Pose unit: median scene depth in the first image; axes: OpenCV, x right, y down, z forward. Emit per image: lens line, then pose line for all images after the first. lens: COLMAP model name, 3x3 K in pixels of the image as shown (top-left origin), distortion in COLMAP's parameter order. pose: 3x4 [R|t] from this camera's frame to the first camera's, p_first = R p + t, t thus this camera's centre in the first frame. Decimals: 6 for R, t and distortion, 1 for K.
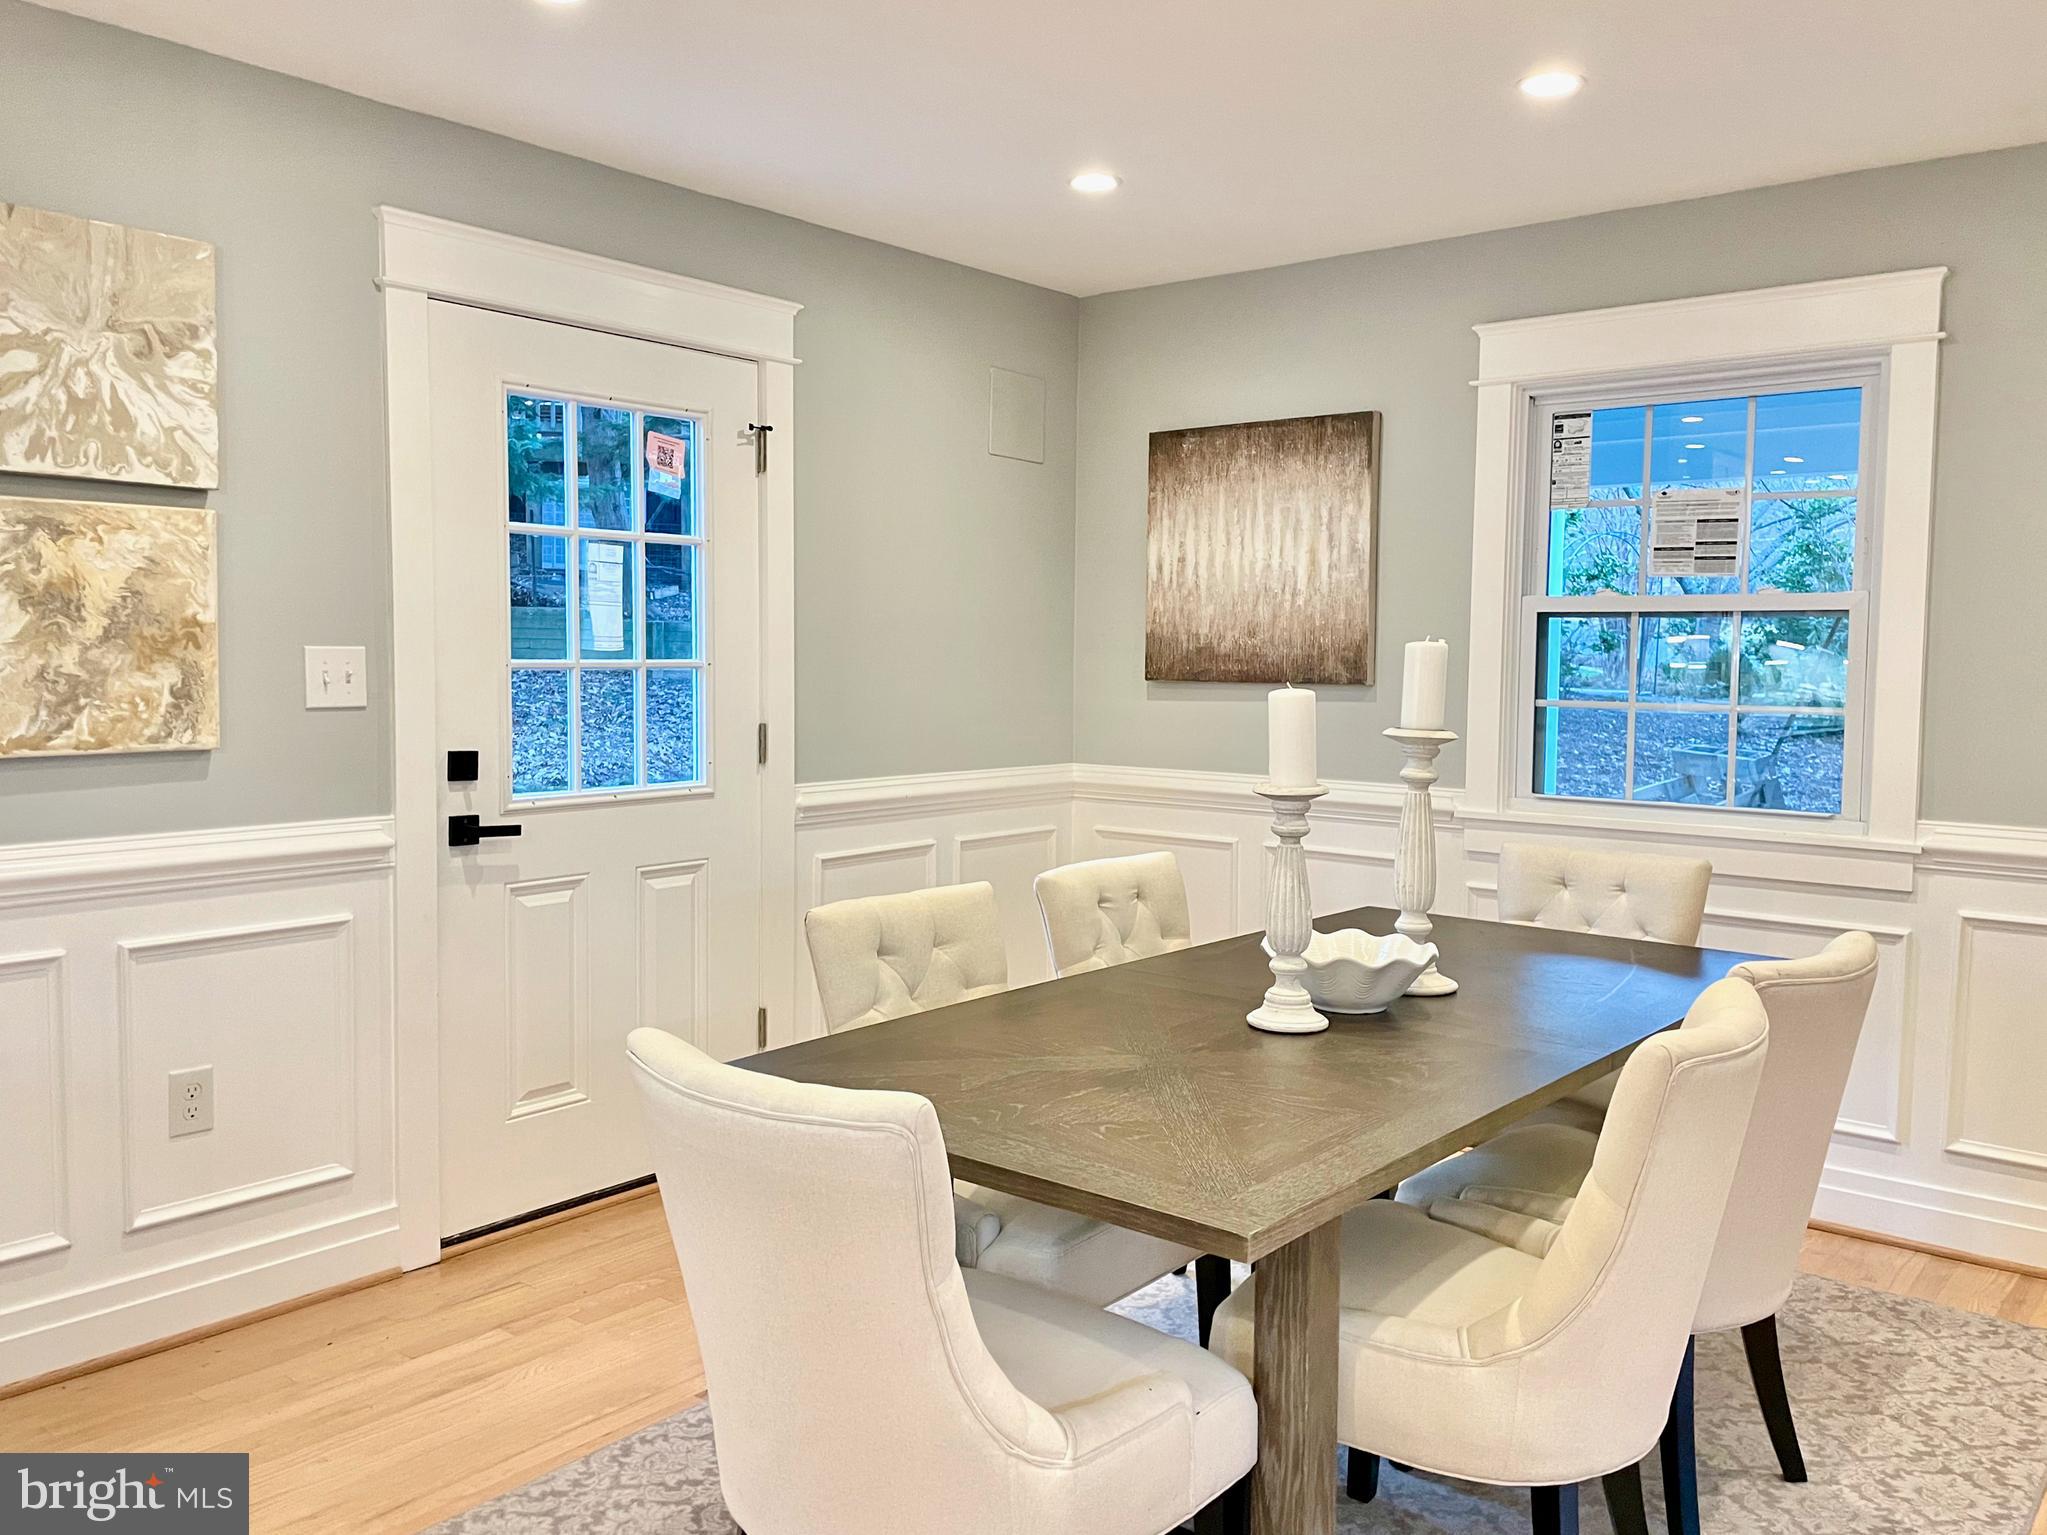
lens RADIAL K [[1639.5, 0, 1107.0], [0, 1639.5, 767.0], [0, 0, 1]] dist [0.068053, -0.071604]
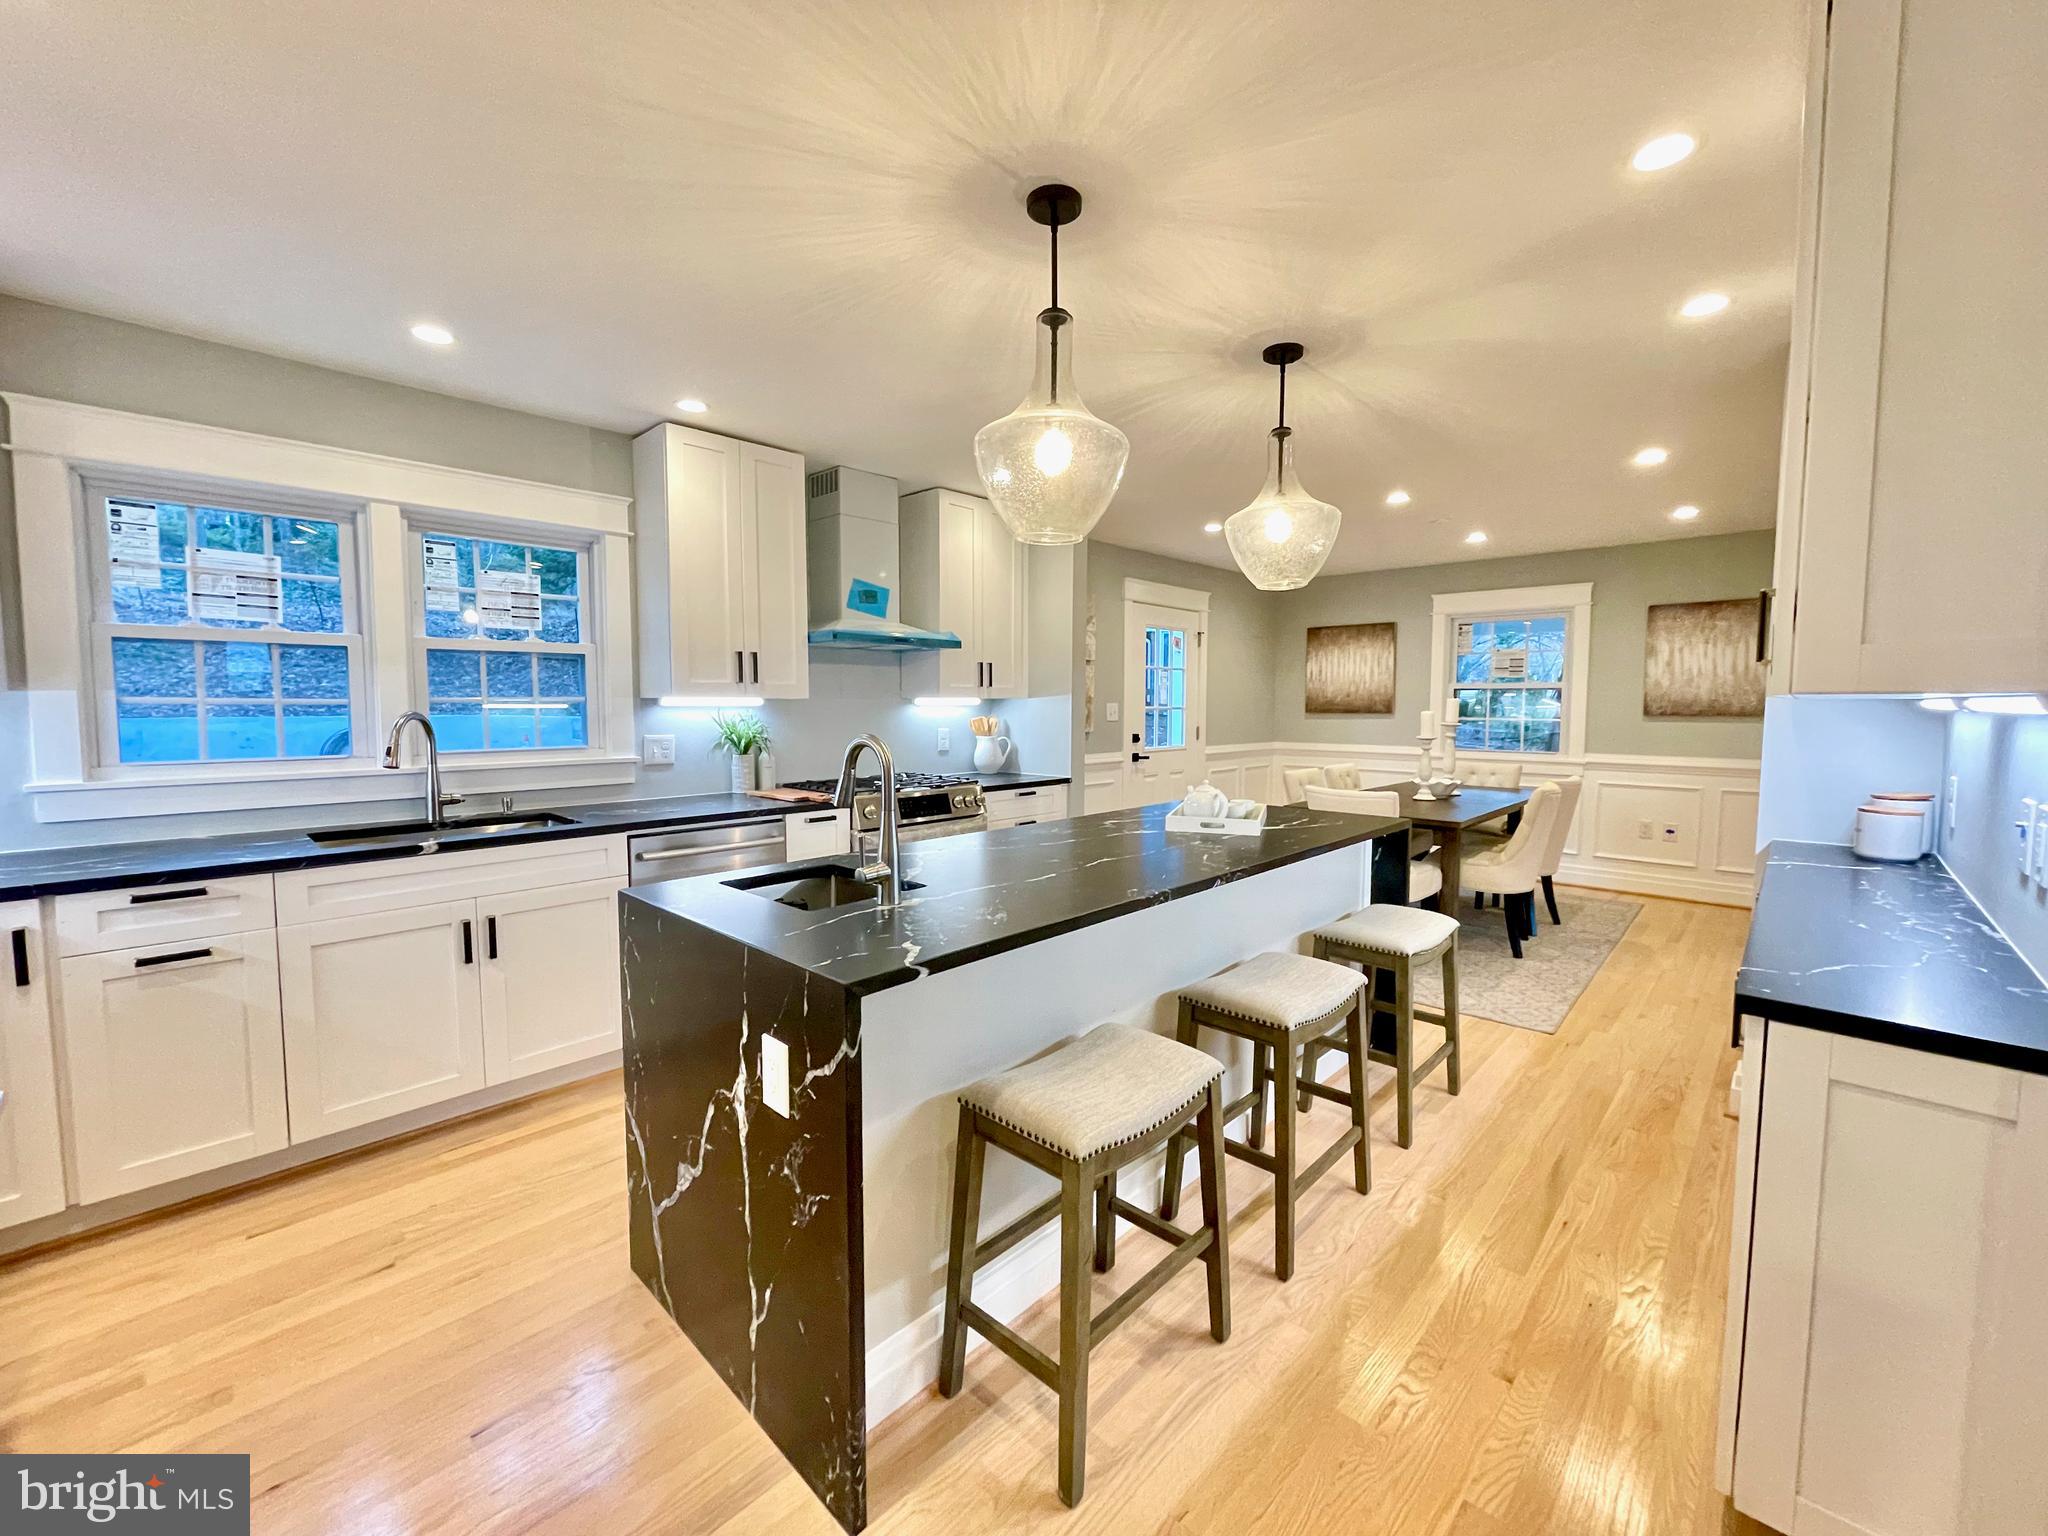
lens RADIAL K [[849.6, 0, 1052.1], [0, 849.6, 761.9], [0, 0, 1]] dist [-0.001340, -0.000269]
pose [[0.997241, -0.001847, -0.074204, -0.364528], [0.001771, 0.999998, -0.001085, 0.041786], [0.074206, 0.000951, 0.997242, -0.624928]]
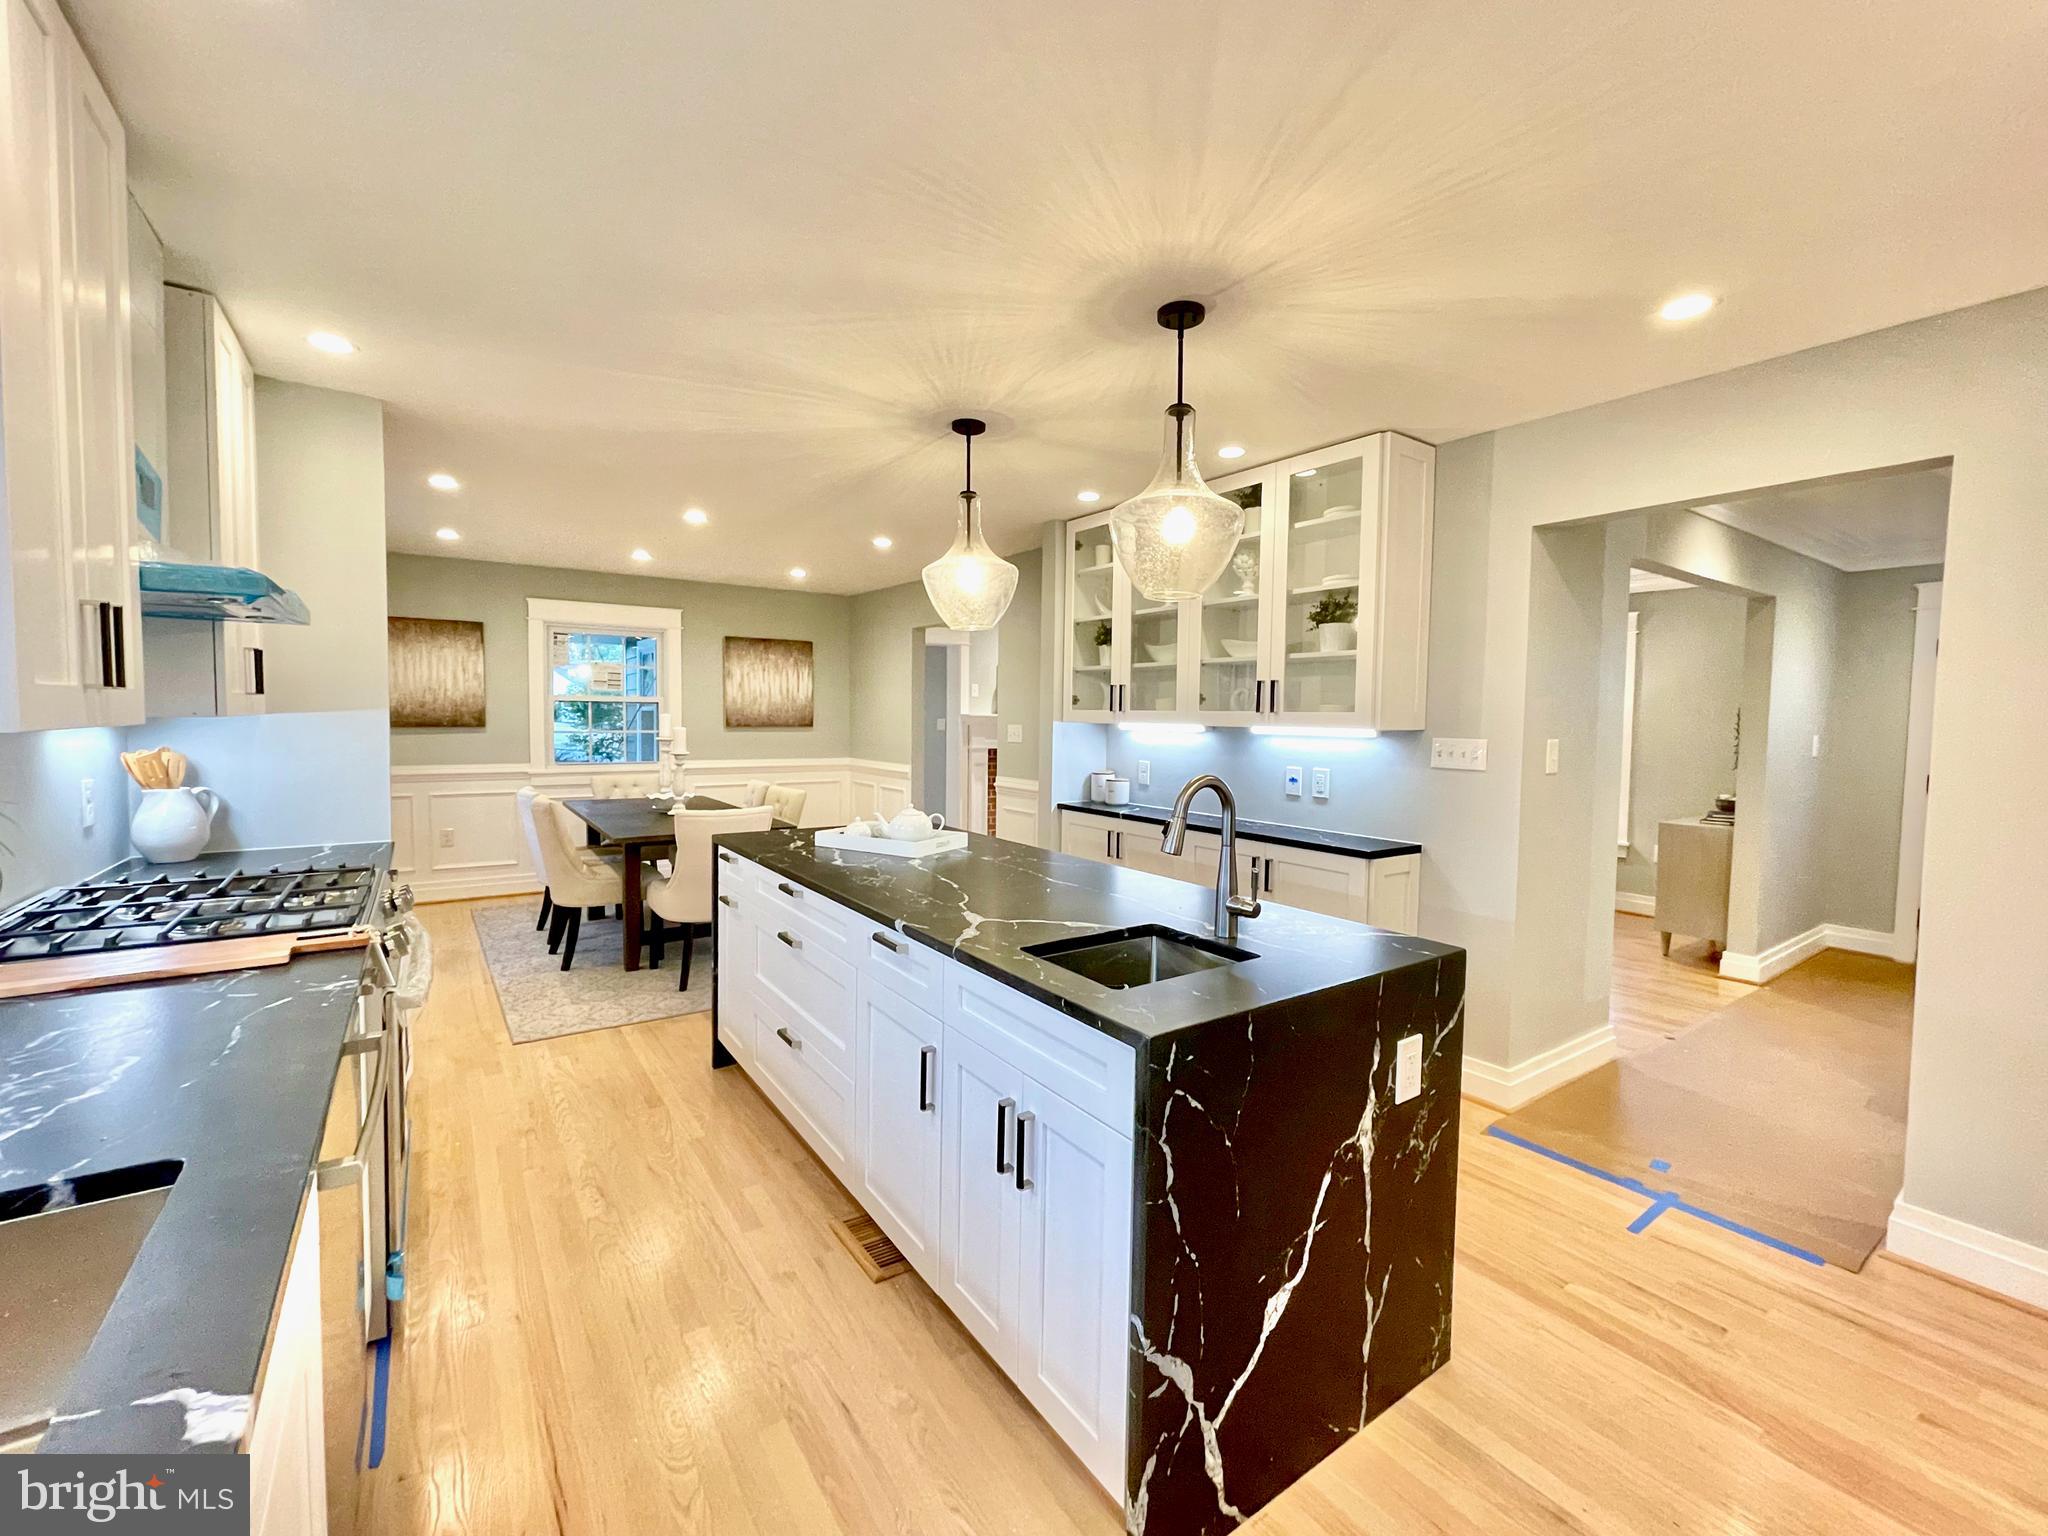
lens RADIAL K [[849.6, 0, 1035.9], [0, 849.6, 768.6], [0, 0, 1]] dist [-0.001340, -0.000269]
pose [[0.282203, -0.065874, 0.957091, -0.940499], [0.055968, 0.997071, 0.052123, -0.004929], [-0.957721, 0.038858, 0.285063, -0.231754]]
